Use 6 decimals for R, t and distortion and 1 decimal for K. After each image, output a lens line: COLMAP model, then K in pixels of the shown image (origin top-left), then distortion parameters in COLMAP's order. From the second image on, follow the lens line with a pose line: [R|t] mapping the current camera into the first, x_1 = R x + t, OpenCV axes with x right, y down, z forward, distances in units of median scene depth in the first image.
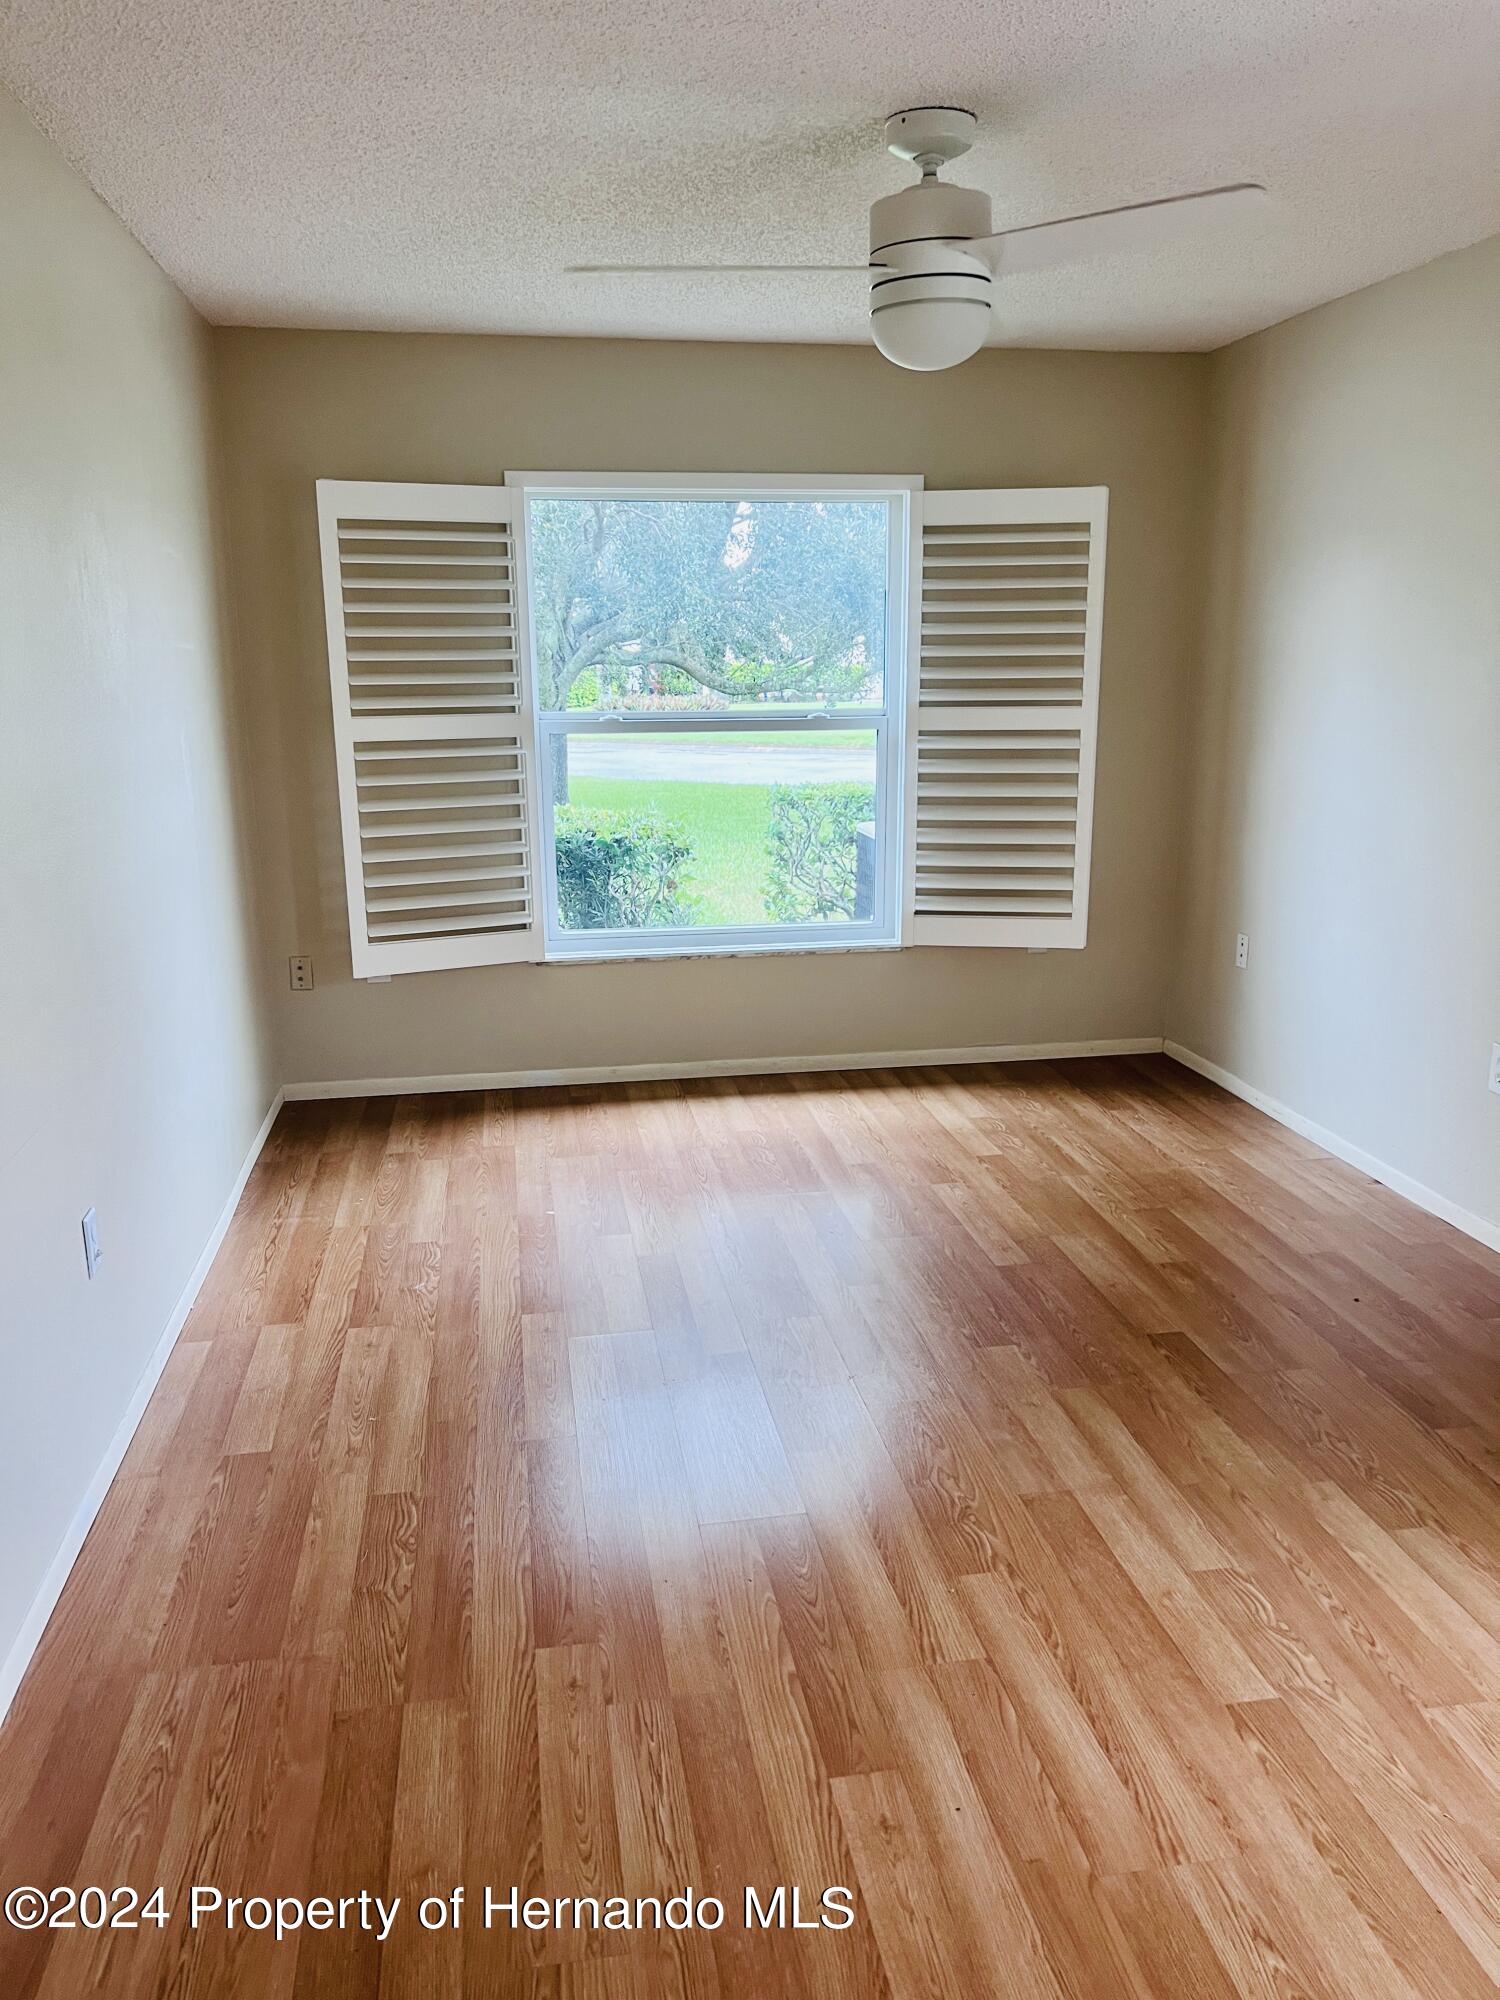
lens RADIAL K [[1522.3, 0, 758.1], [0, 1522.3, 1008.5], [0, 0, 1]] dist [0.050965, -0.059877]
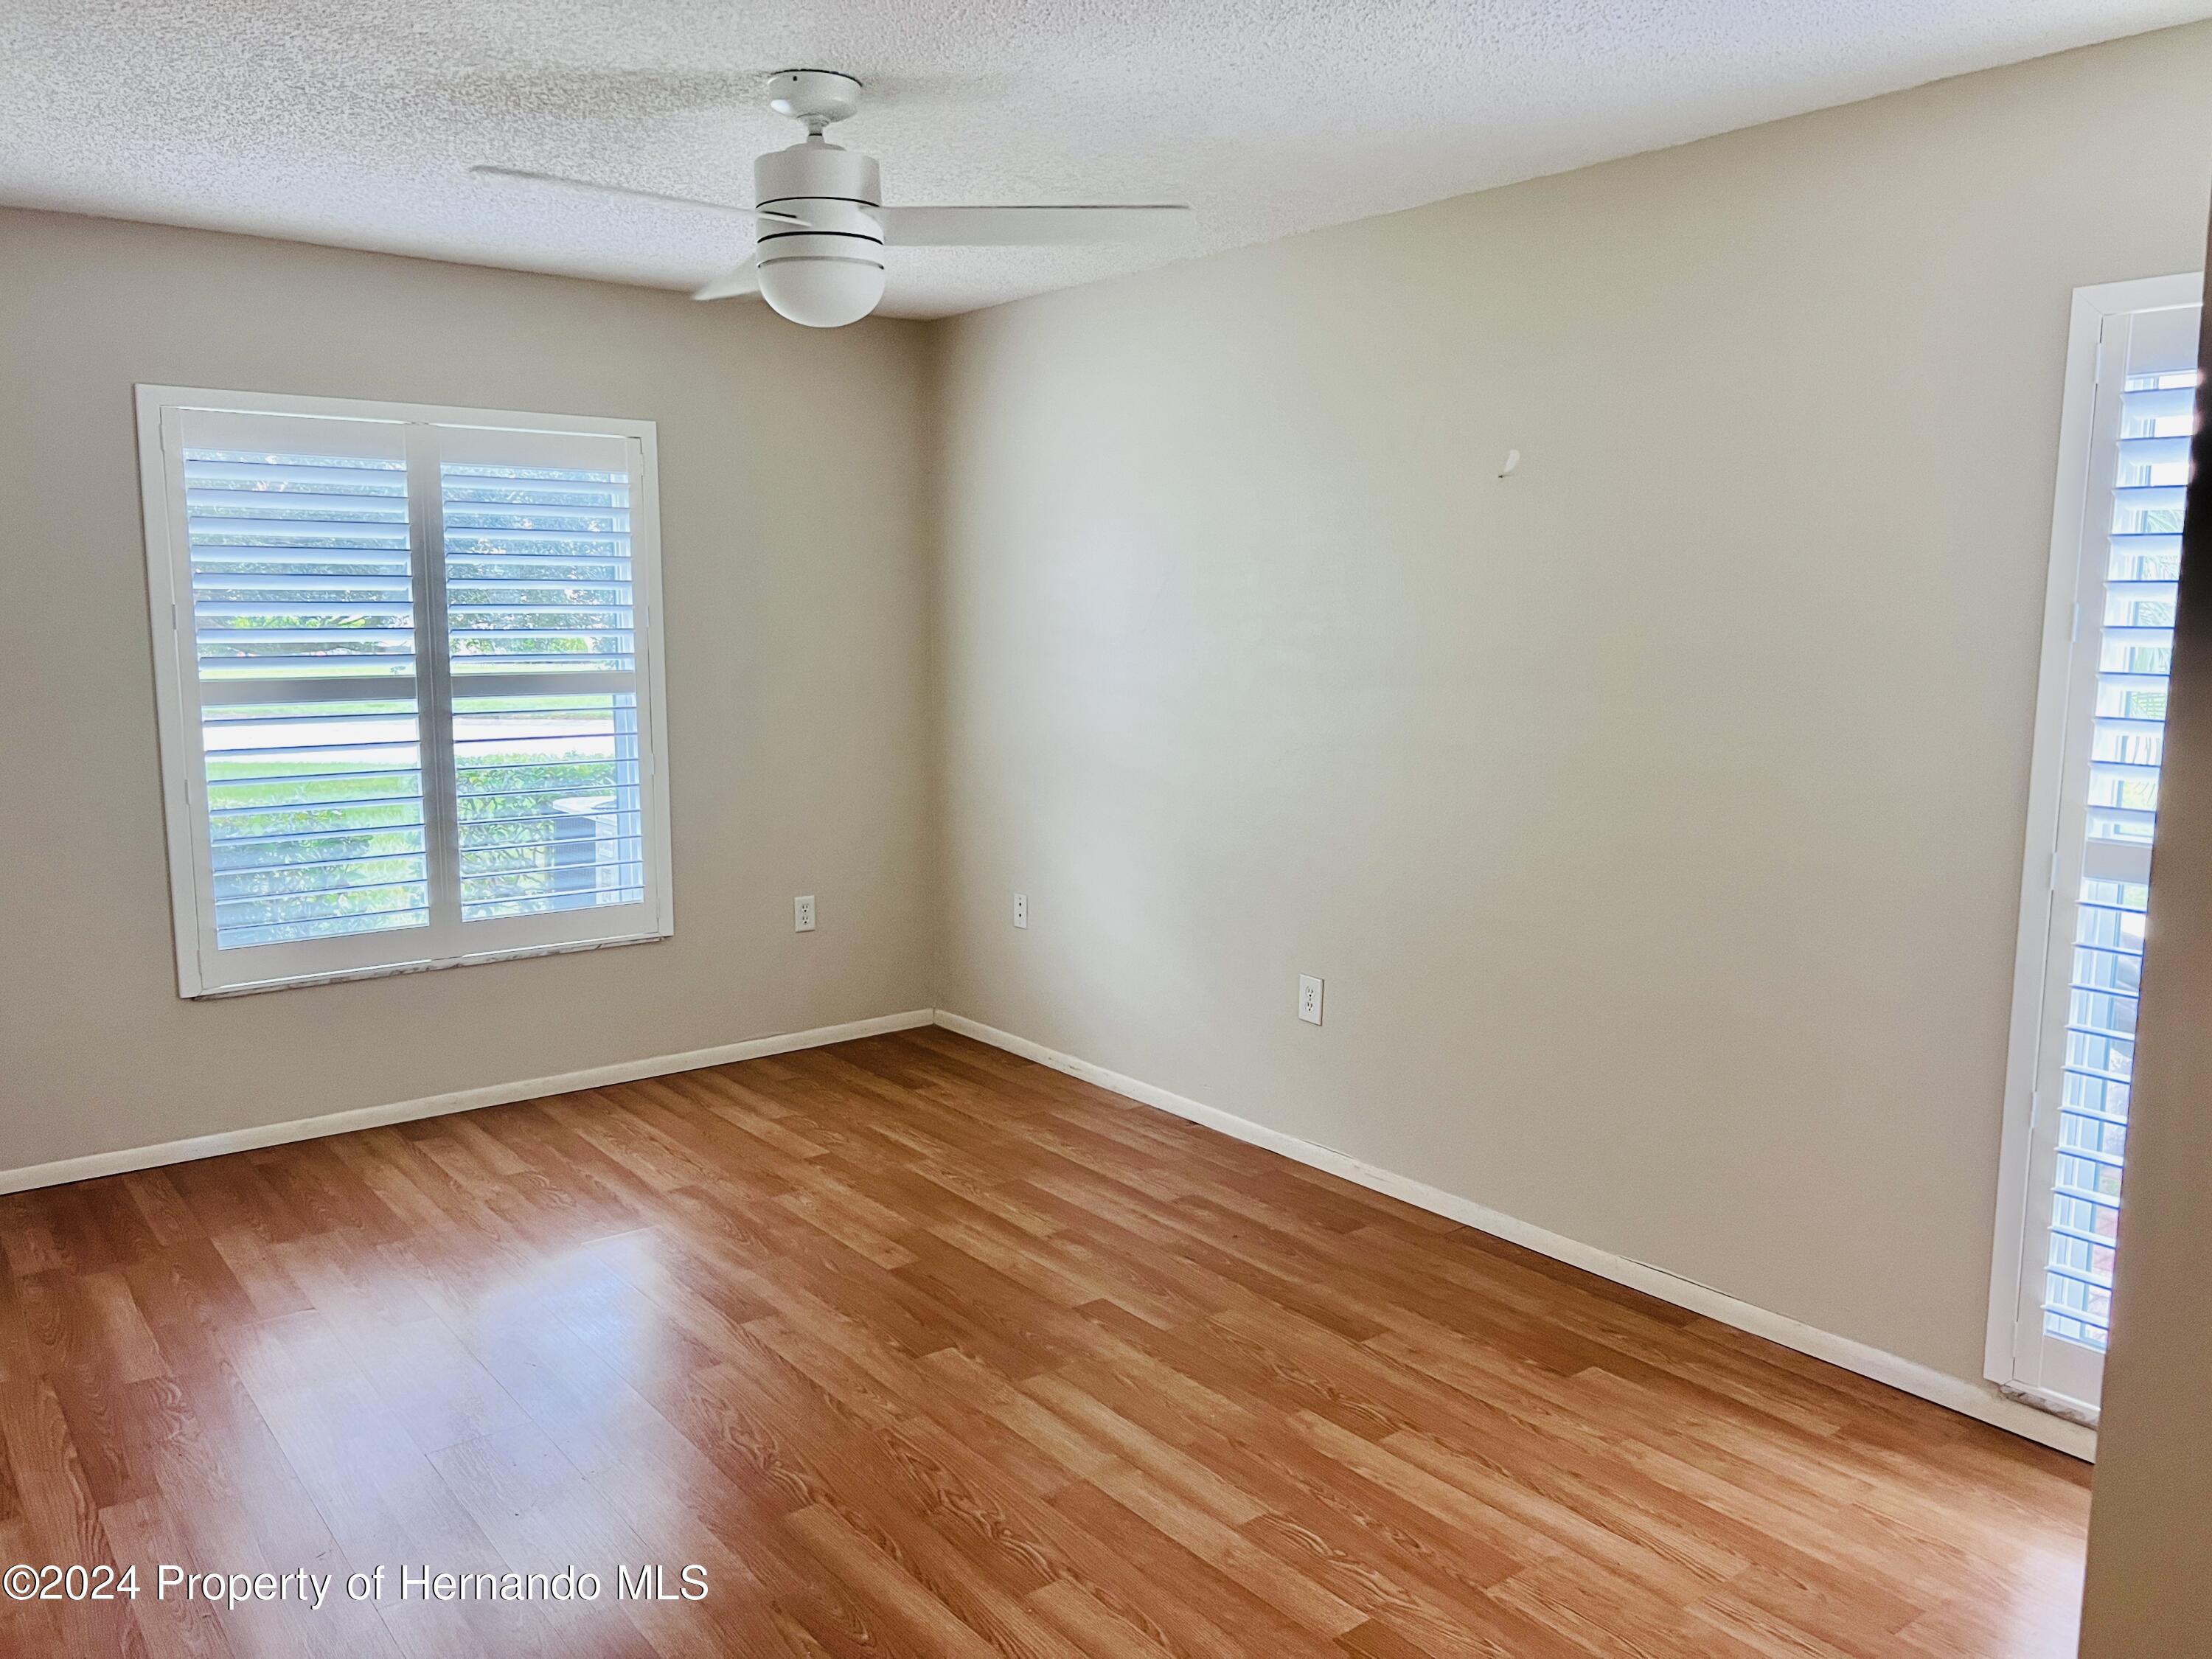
lens RADIAL K [[1683.7, 0, 1124.3], [0, 1683.7, 830.5], [0, 0, 1]] dist [0.050965, -0.059877]
pose [[0.879411, -0.057001, 0.472638, -0.249996], [0.102266, 0.992248, -0.070614, -0.009865], [-0.464949, 0.110434, 0.878423, 0.014864]]
